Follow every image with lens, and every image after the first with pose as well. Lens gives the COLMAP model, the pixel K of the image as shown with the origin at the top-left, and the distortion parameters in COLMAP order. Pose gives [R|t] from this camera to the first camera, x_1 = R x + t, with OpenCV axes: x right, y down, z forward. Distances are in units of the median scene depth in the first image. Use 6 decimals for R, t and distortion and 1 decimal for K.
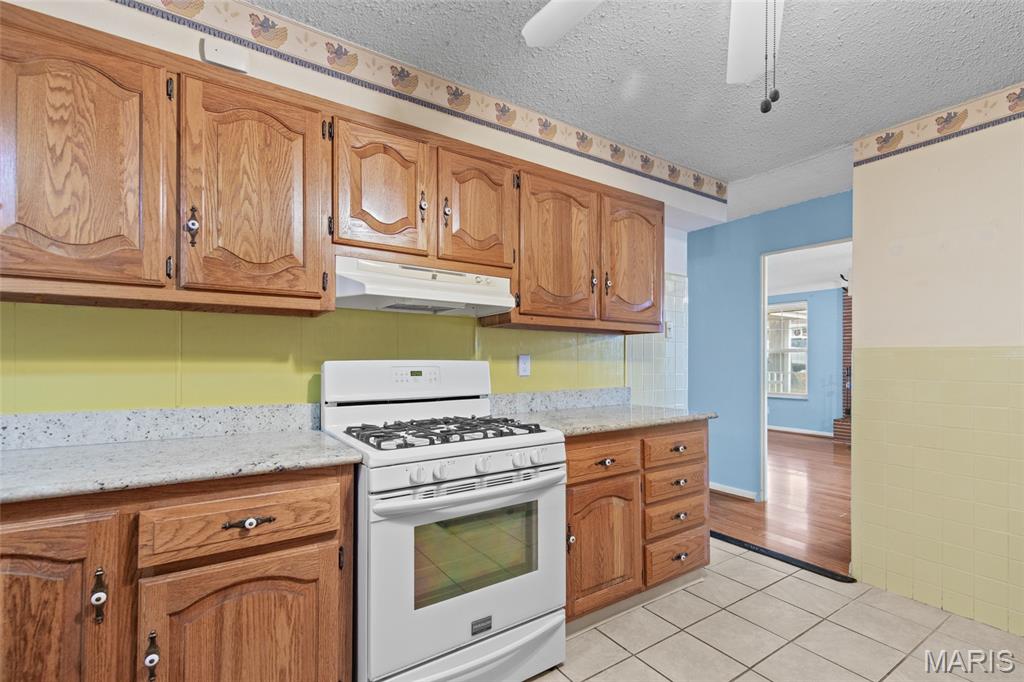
lens RADIAL K [[459.7, 0, 515.8], [0, 459.7, 359.7], [0, 0, 1]] dist [0.001124, -0.000227]
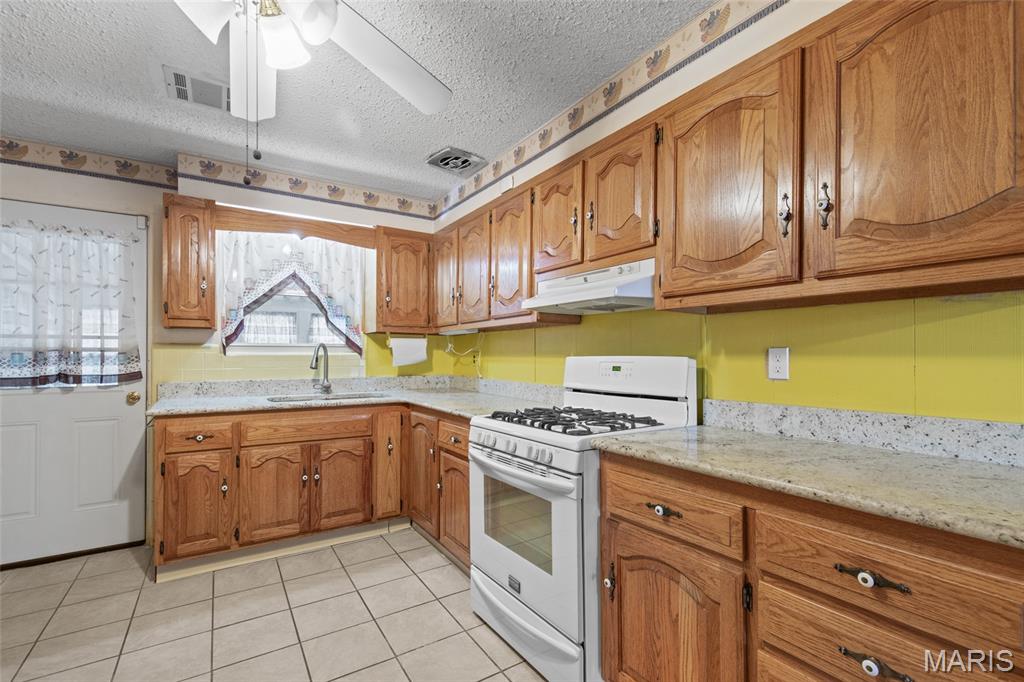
lens RADIAL K [[467.3, 0, 515.2], [0, 467.3, 346.7], [0, 0, 1]] dist [0.003374, 0.000472]
pose [[-0.015402, -0.019500, -0.999691, 0.895060], [0.008133, 0.999774, -0.019627, -0.001297], [0.999848, -0.008433, -0.015240, 0.816102]]
